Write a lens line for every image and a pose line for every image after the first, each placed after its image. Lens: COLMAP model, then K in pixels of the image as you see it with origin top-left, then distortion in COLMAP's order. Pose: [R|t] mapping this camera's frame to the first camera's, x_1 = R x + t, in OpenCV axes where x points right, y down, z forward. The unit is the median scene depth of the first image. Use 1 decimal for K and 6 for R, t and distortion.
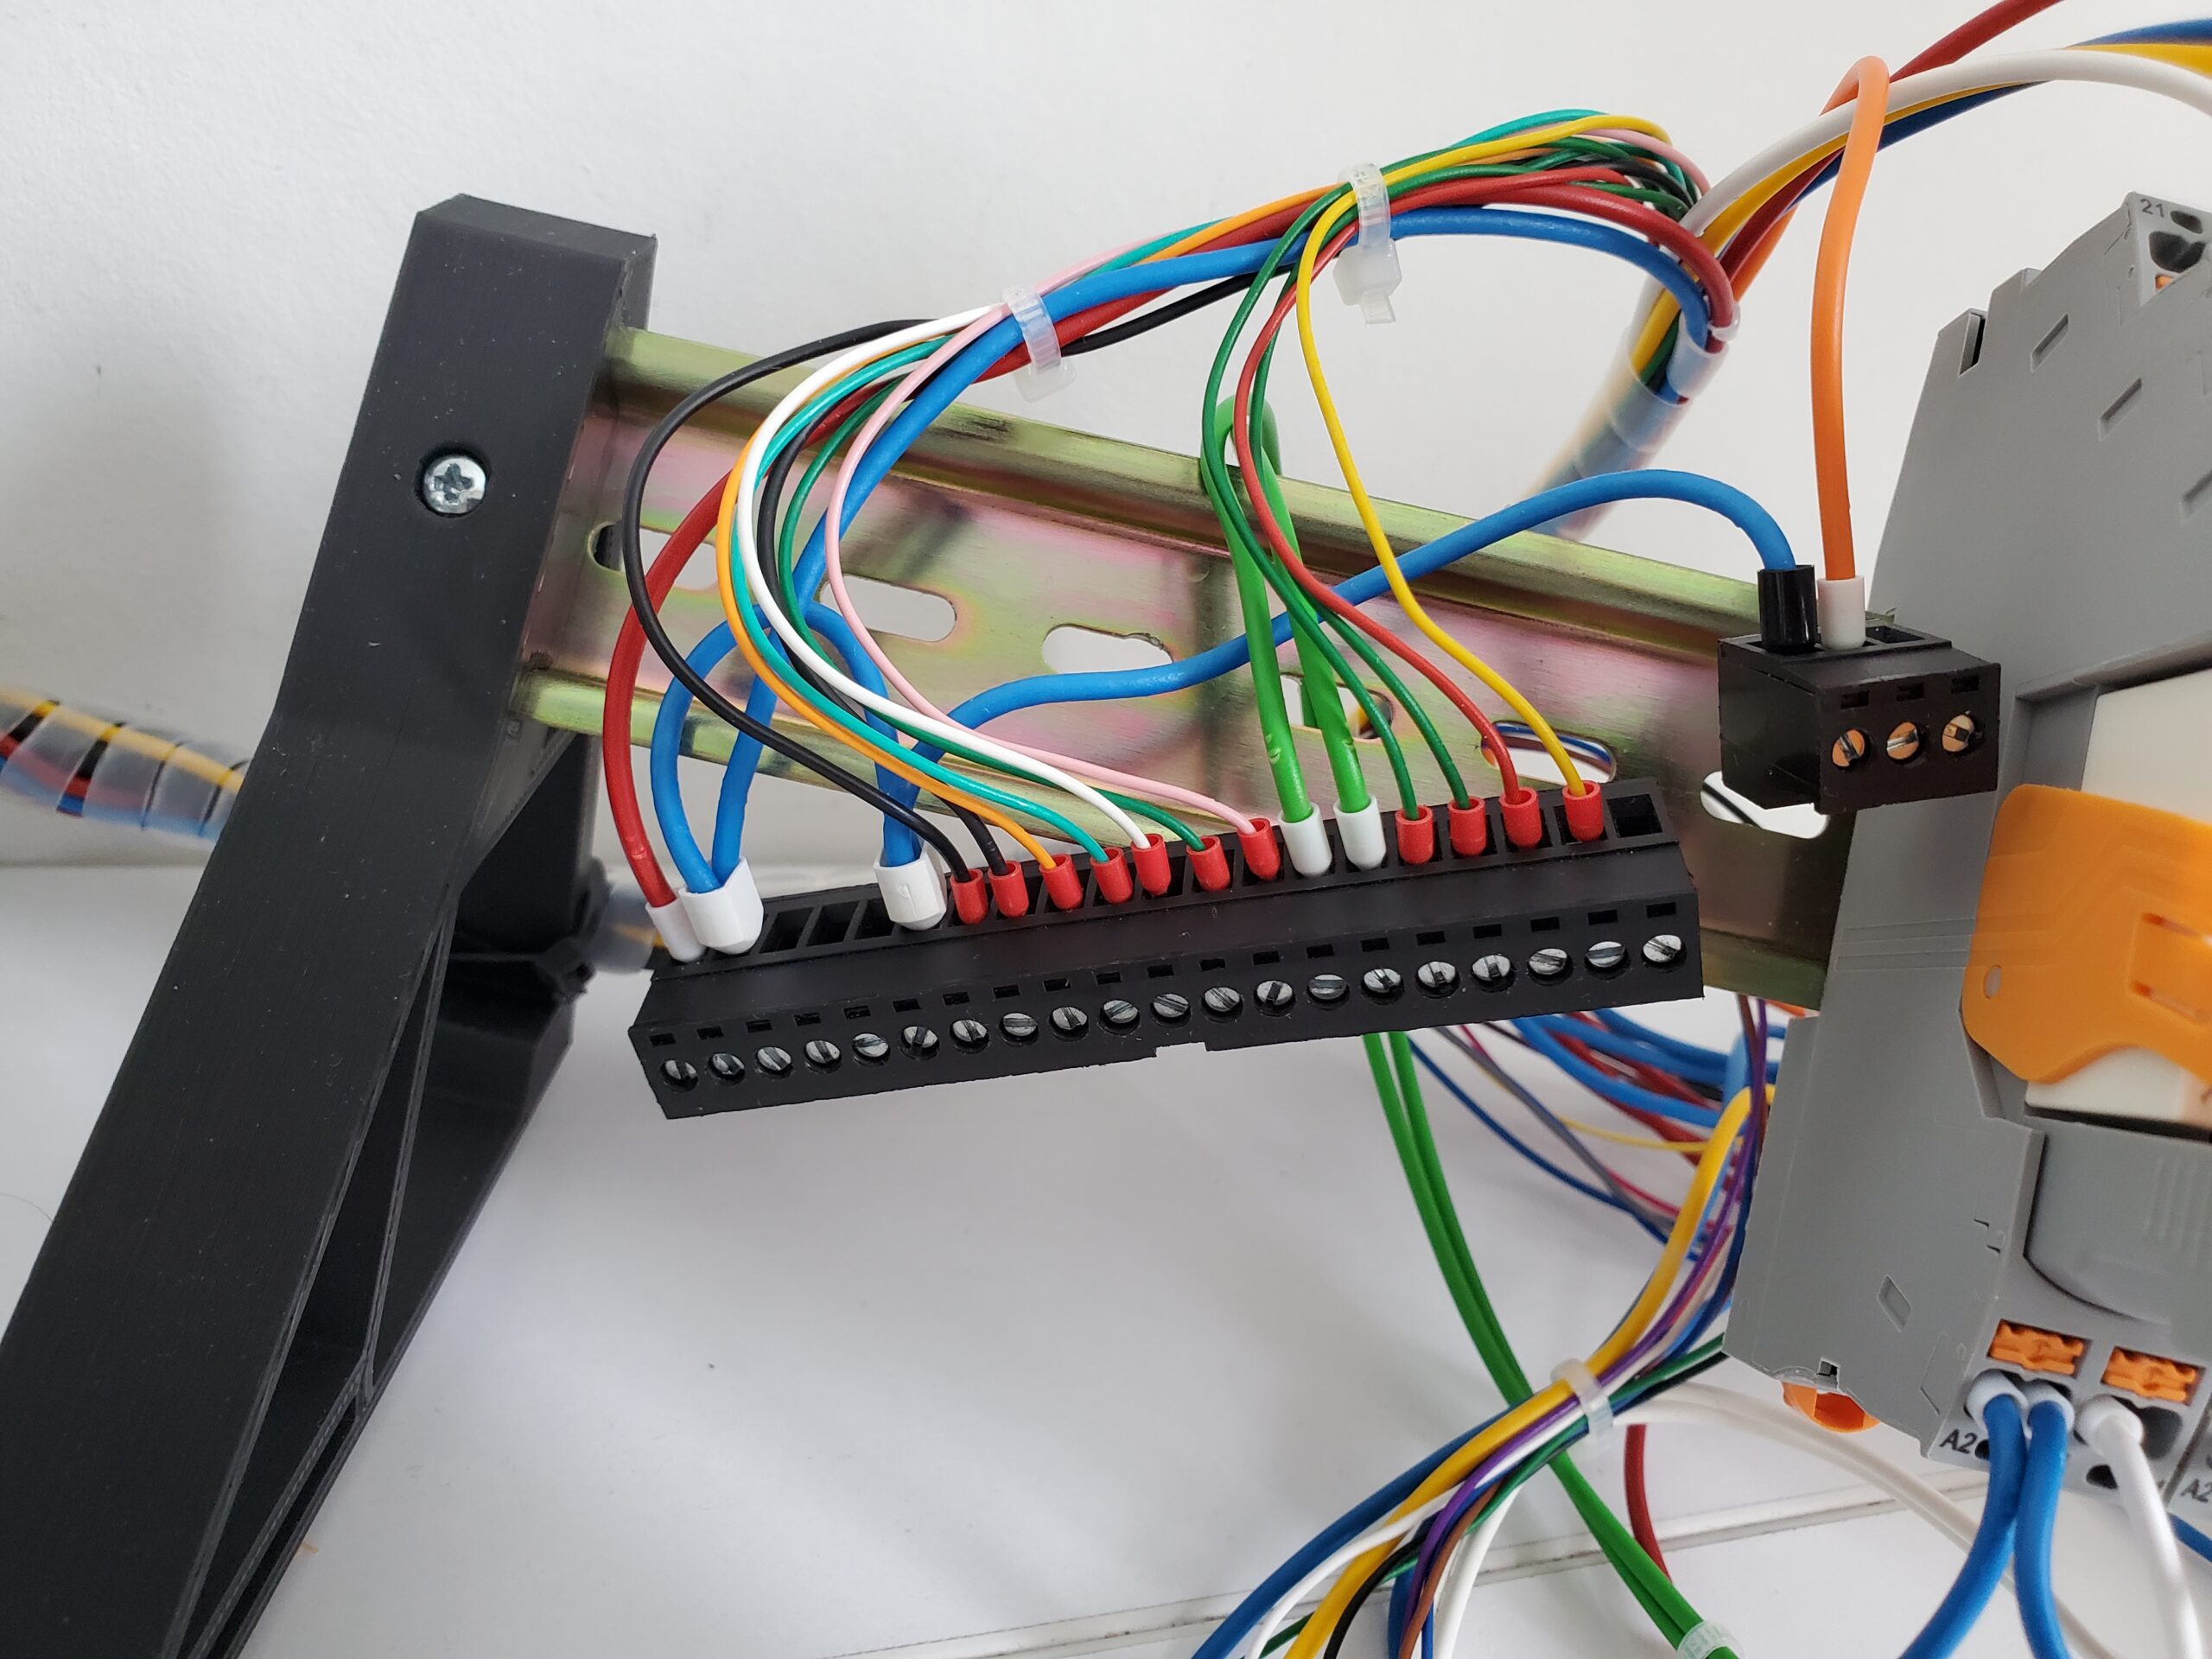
lens RADIAL K [[1784.6, 0, 1117.3], [0, 1784.6, 846.5], [0, 0, 1]] dist [0.006387, -0.009328]
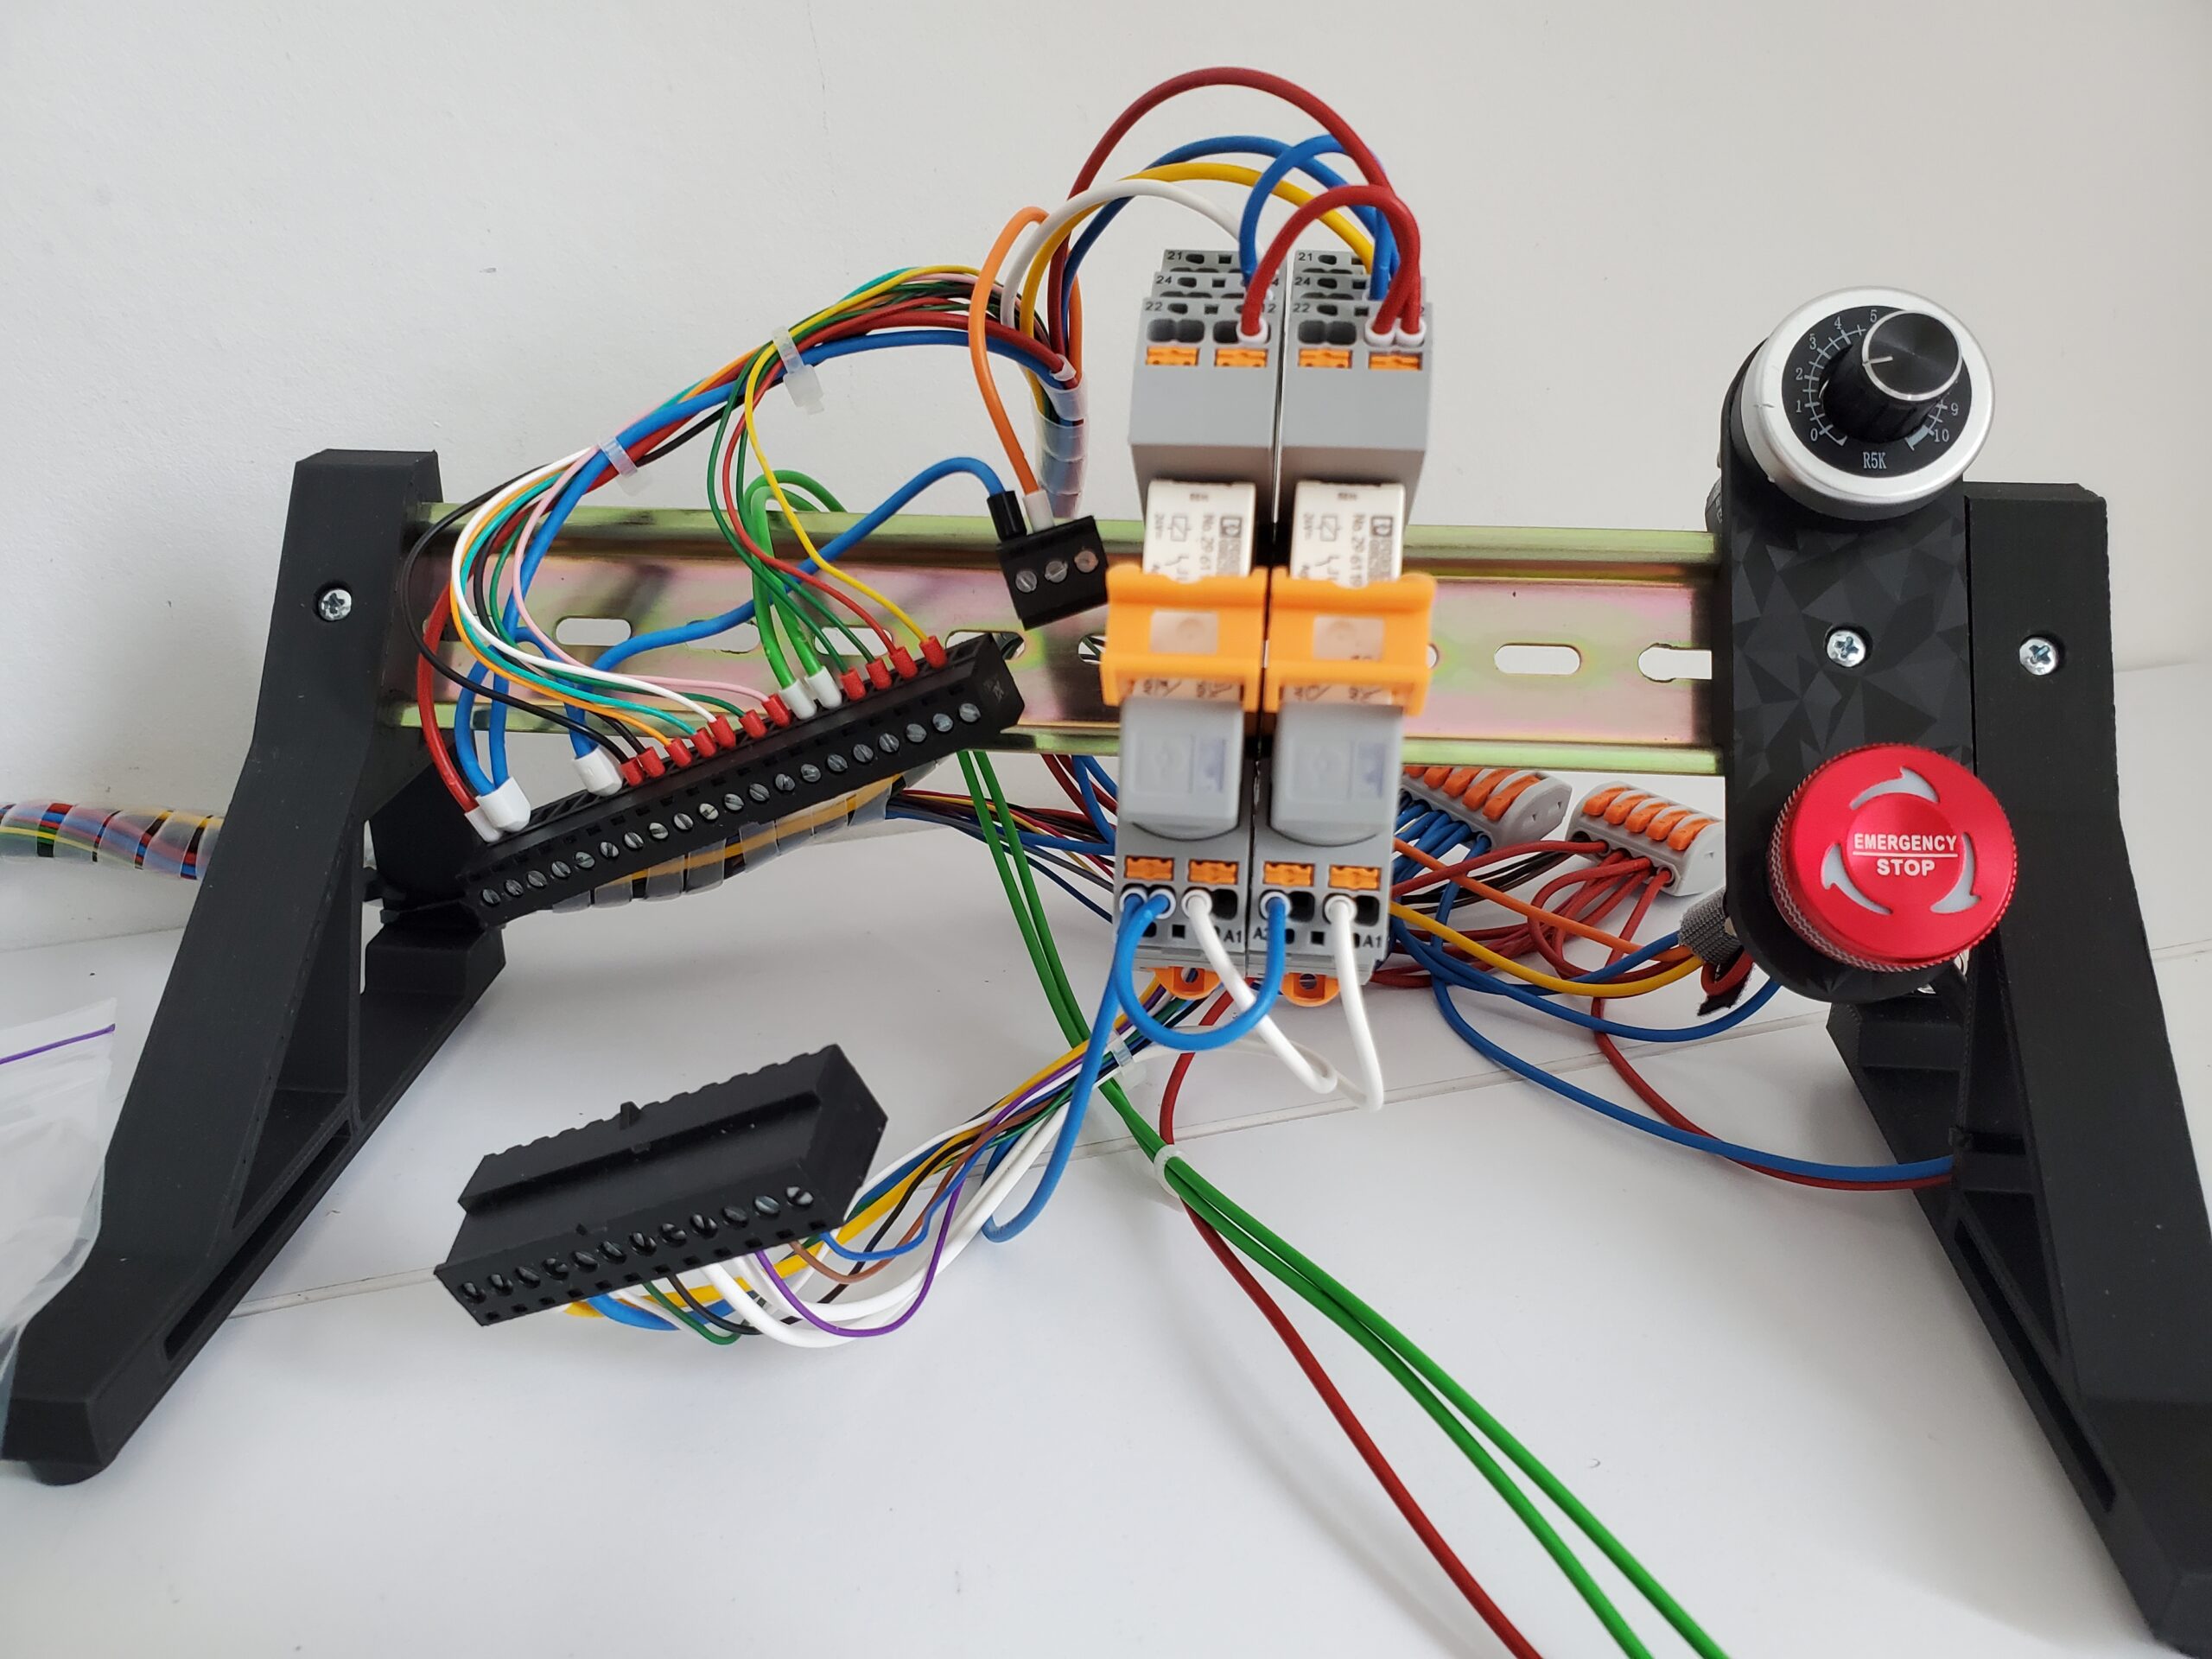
lens RADIAL K [[1784.6, 0, 1117.3], [0, 1784.6, 846.5], [0, 0, 1]] dist [0.006387, -0.009328]
pose [[0.978687, -0.179317, -0.100082, 0.554270], [0.169433, 0.980470, -0.099854, 0.361519], [0.116033, 0.080769, 0.989956, -0.689805]]
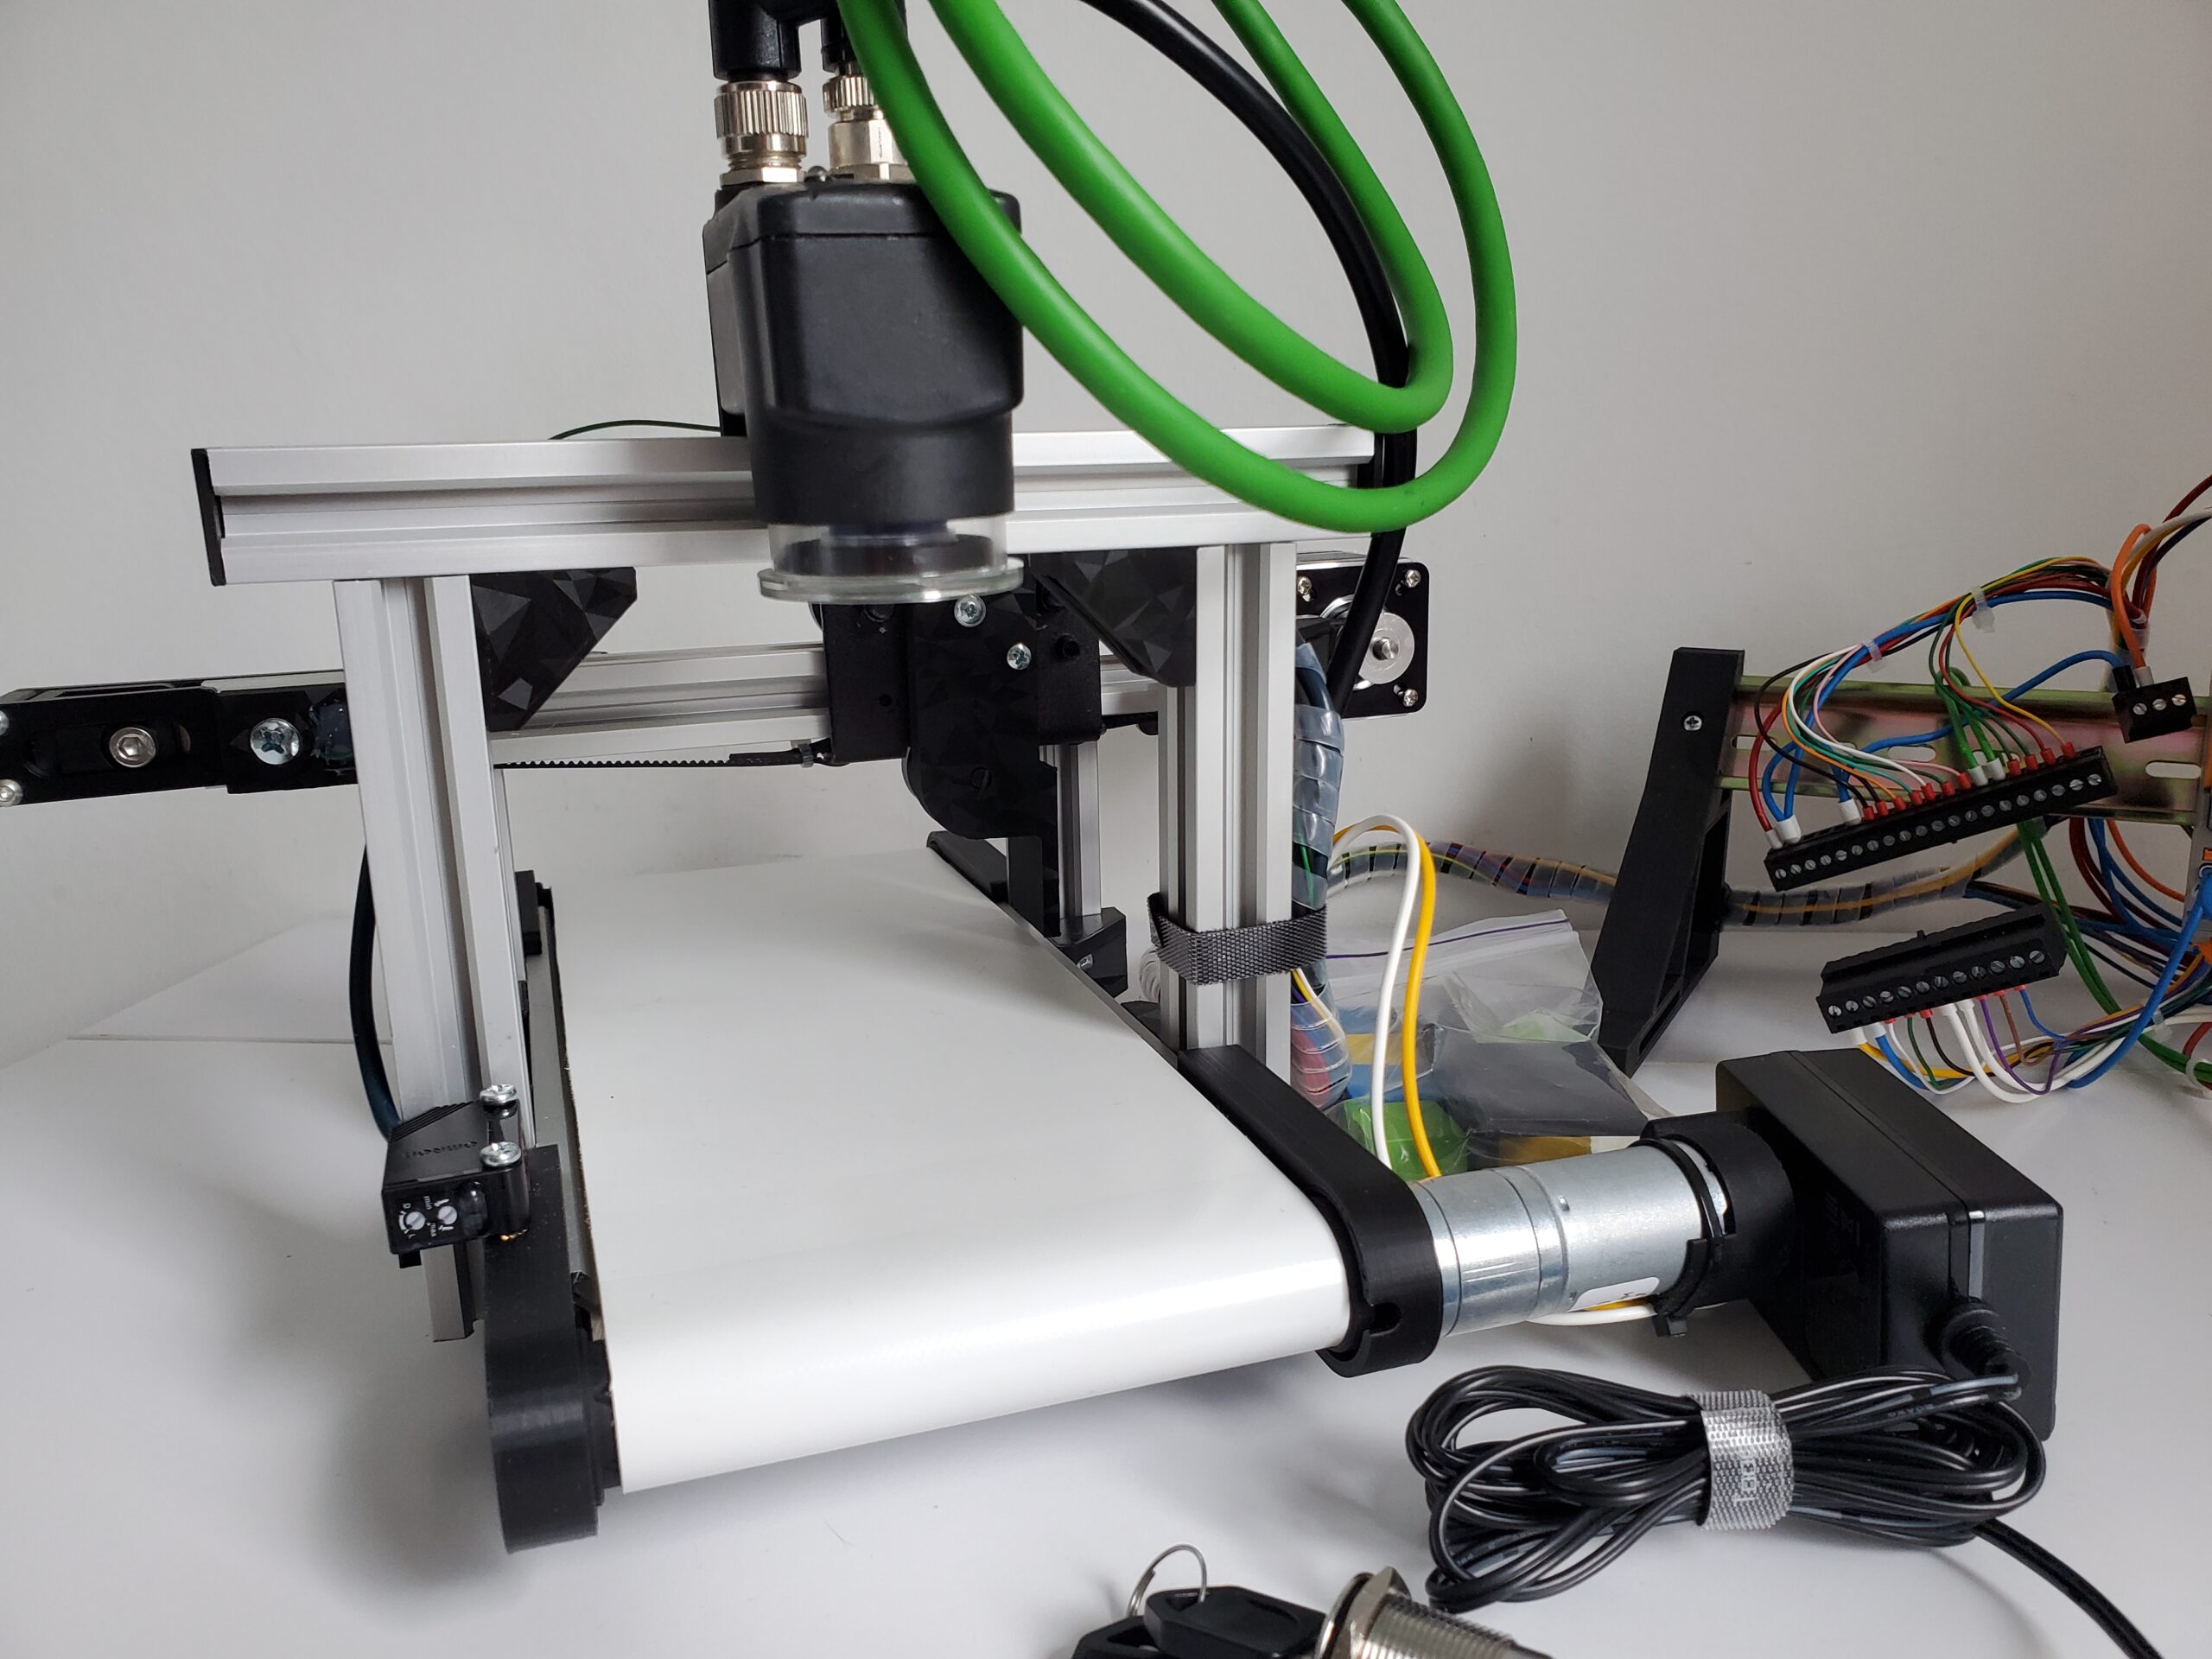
lens RADIAL K [[1784.6, 0, 1117.3], [0, 1784.6, 846.5], [0, 0, 1]] dist [0.006387, -0.009328]
pose [[0.890056, -0.115699, -0.440924, 0.126782], [-0.040140, 0.943606, -0.328629, 1.215155], [0.454081, 0.310197, 0.835218, -2.322085]]
